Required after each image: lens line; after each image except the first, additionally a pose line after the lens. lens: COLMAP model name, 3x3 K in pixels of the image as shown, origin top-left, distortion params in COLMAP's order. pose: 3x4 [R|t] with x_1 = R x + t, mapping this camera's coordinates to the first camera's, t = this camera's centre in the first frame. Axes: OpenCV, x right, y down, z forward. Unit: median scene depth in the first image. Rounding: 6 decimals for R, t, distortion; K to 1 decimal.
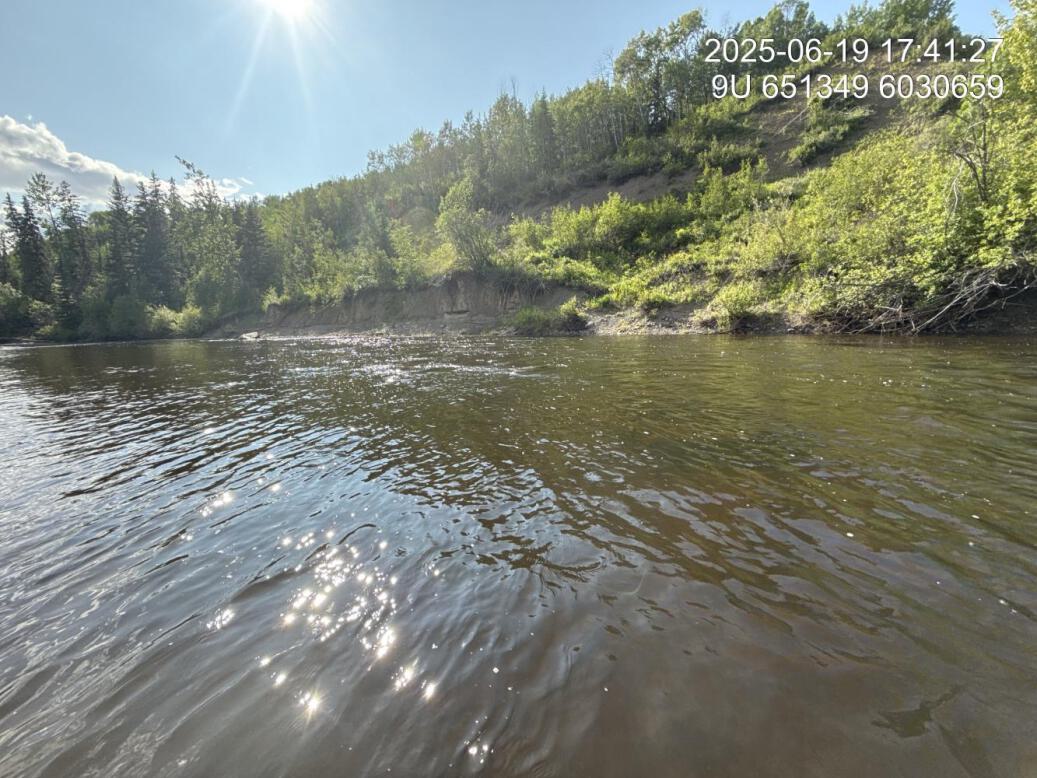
lens RADIAL K [[415.4, 0, 516.2], [0, 415.4, 393.0], [0, 0, 1]] dist [0.000655, -0.000075]
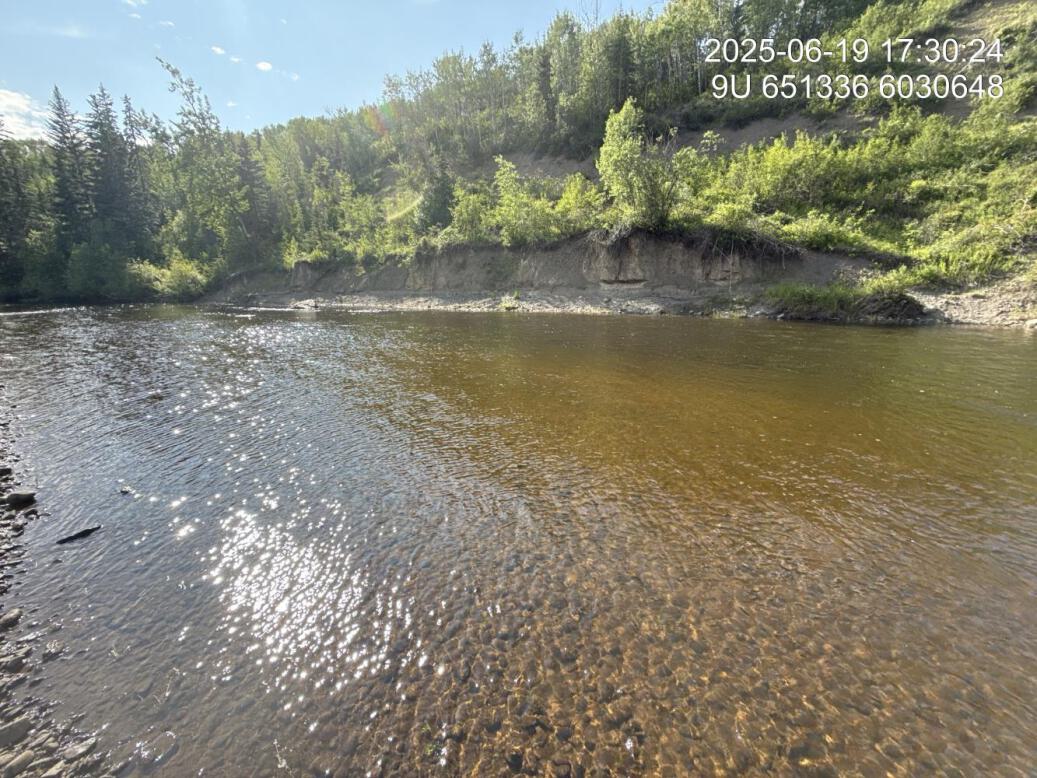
lens RADIAL K [[412.3, 0, 518.2], [0, 412.3, 387.0], [0, 0, 1]] dist [0.001026, 0.000070]
pose [[0.995552, -0.002179, 0.094184, -0.219451], [-0.004953, 0.997139, 0.075429, -0.031634], [-0.094079, -0.075560, 0.992693, 0.139602]]
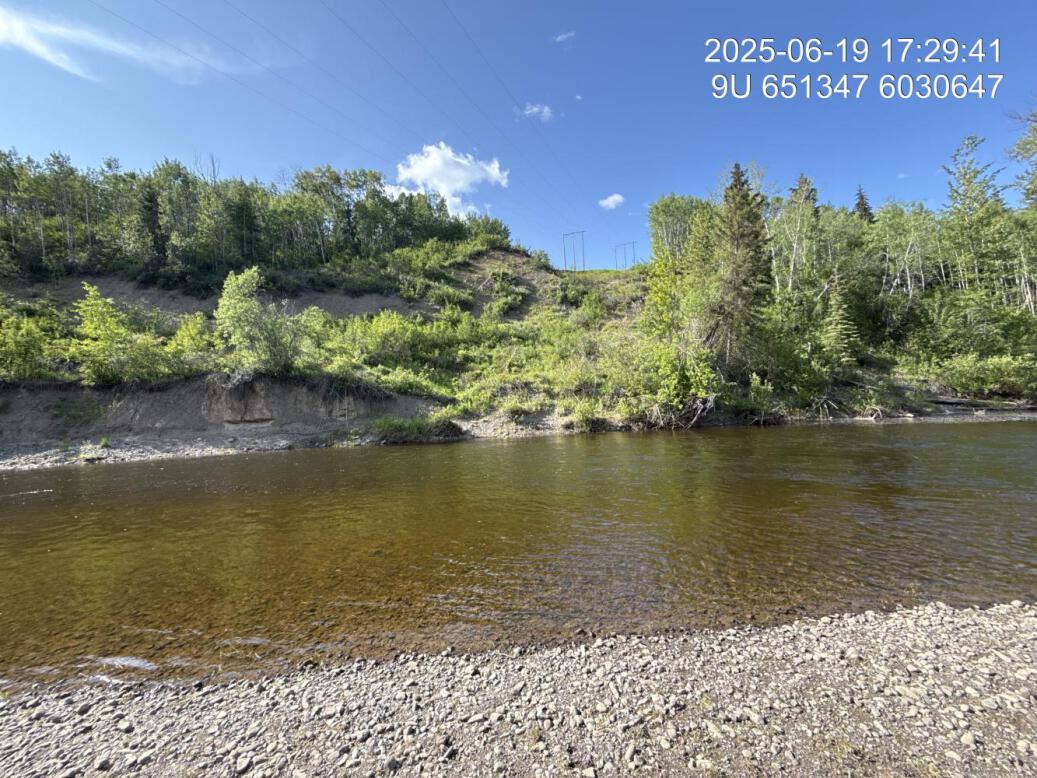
lens RADIAL K [[412.3, 0, 518.2], [0, 412.3, 387.0], [0, 0, 1]] dist [0.001026, 0.000070]
pose [[0.646131, 0.032088, 0.762552, -0.223589], [0.153569, 0.973216, -0.171076, -0.024821], [-0.747617, 0.227642, 0.623897, 0.064962]]
